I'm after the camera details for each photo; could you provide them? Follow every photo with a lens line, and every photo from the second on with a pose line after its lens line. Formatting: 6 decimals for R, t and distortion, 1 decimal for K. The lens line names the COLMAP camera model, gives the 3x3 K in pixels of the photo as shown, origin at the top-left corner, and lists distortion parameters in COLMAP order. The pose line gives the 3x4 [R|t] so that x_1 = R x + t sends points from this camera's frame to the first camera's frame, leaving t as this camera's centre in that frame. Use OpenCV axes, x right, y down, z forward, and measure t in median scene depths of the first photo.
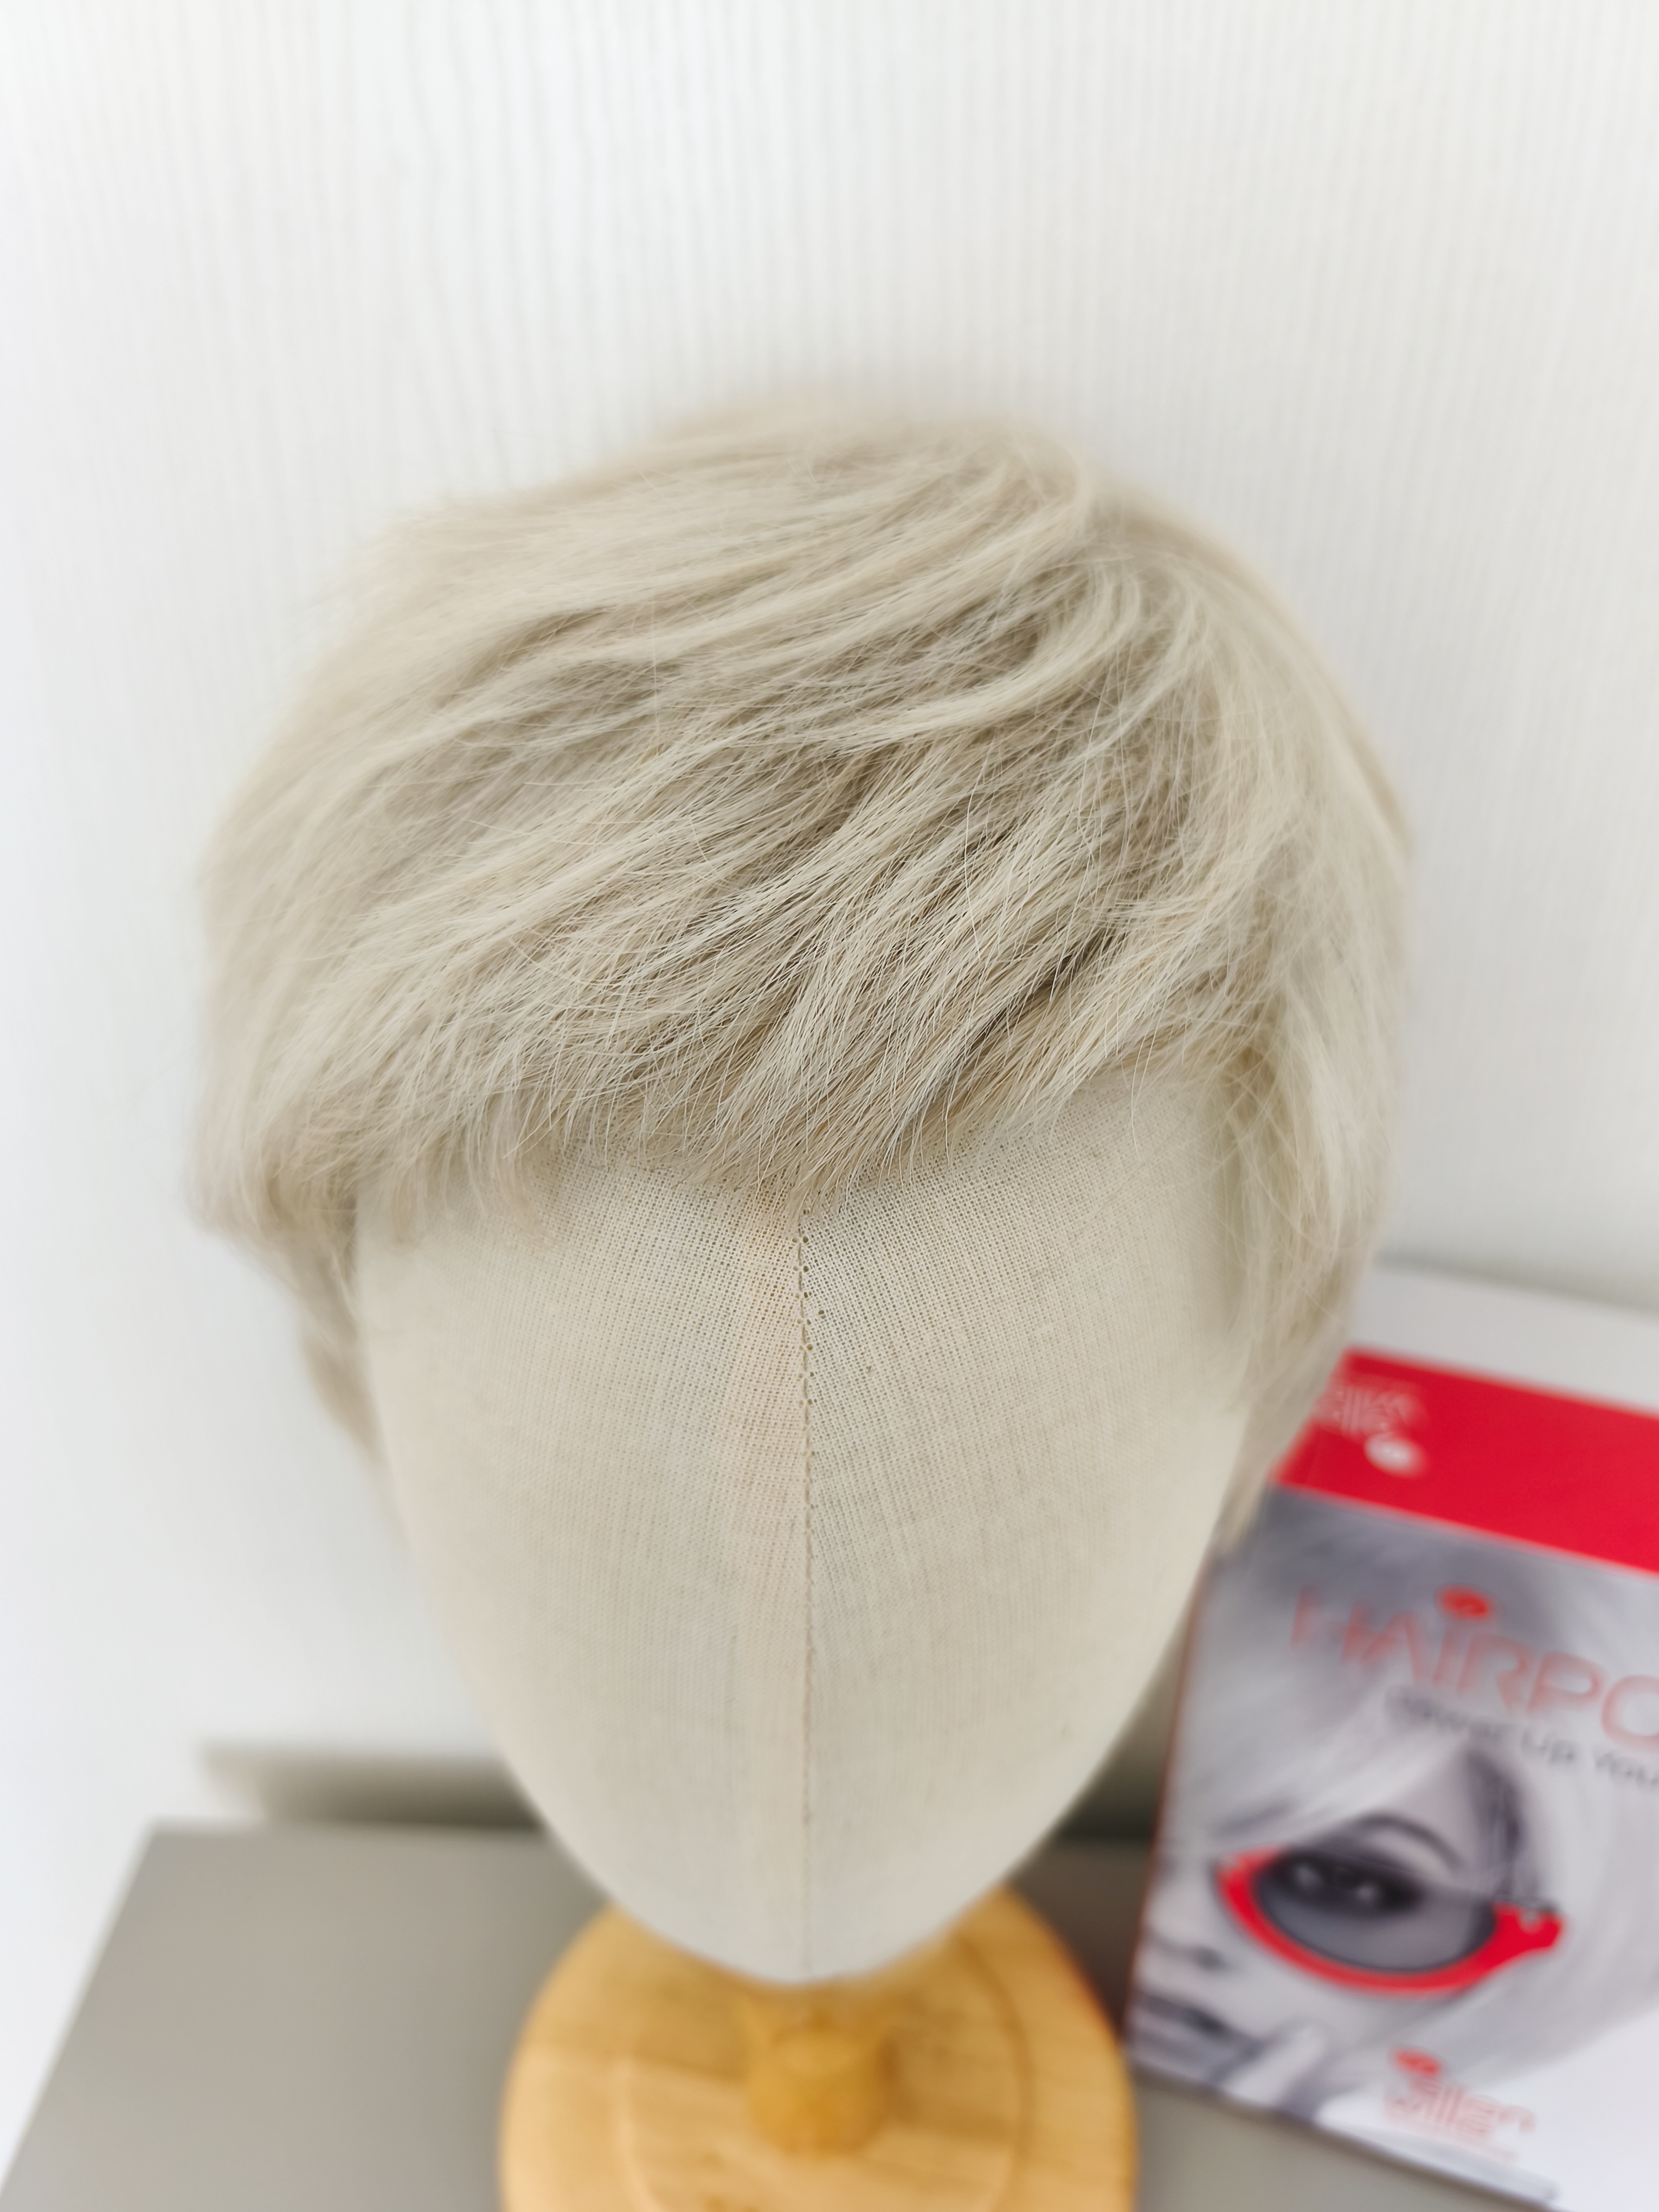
lens RADIAL K [[1520.0, 0, 829.5], [0, 1520.0, 1106.0], [0, 0, 1]] dist [-0.001342, 0.000894]
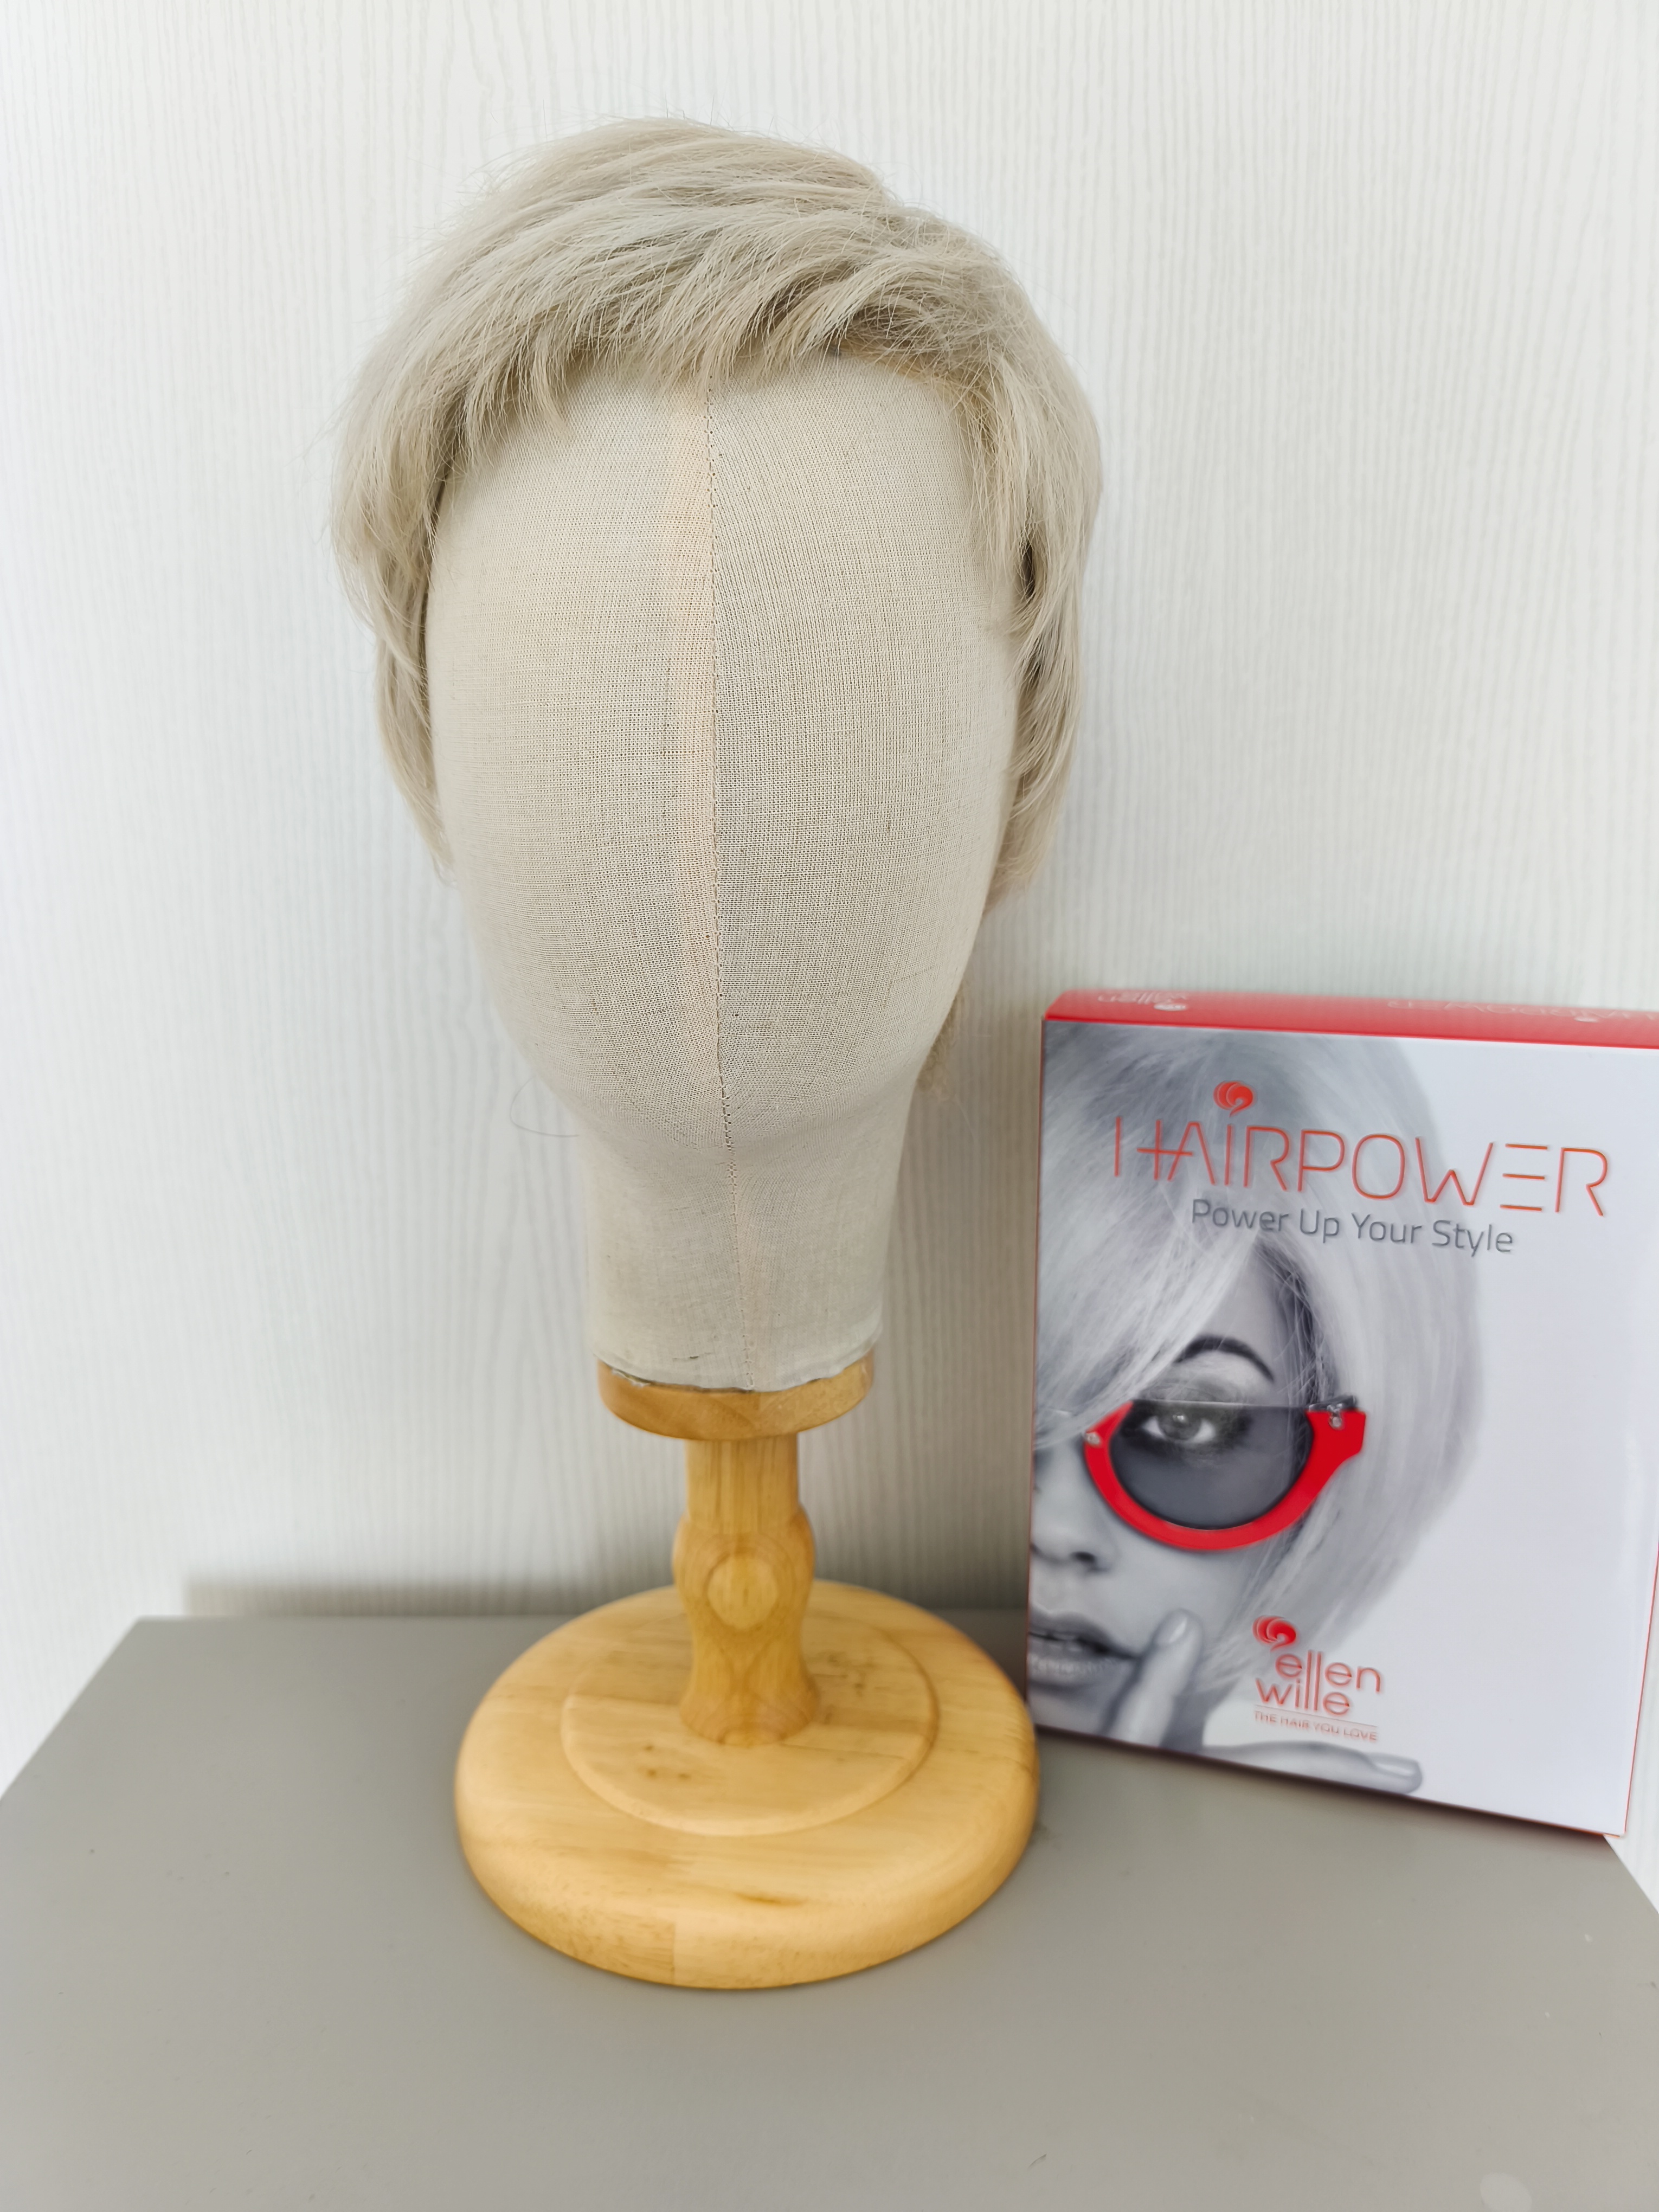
lens RADIAL K [[1524.6, 0, 822.0], [0, 1524.6, 1105.3], [0, 0, 1]] dist [0.003087, 0.003728]
pose [[0.999464, -0.012275, 0.030351, 0.024450], [0.021075, 0.950652, -0.309544, 0.693288], [-0.025054, 0.310018, 0.950401, -0.216002]]
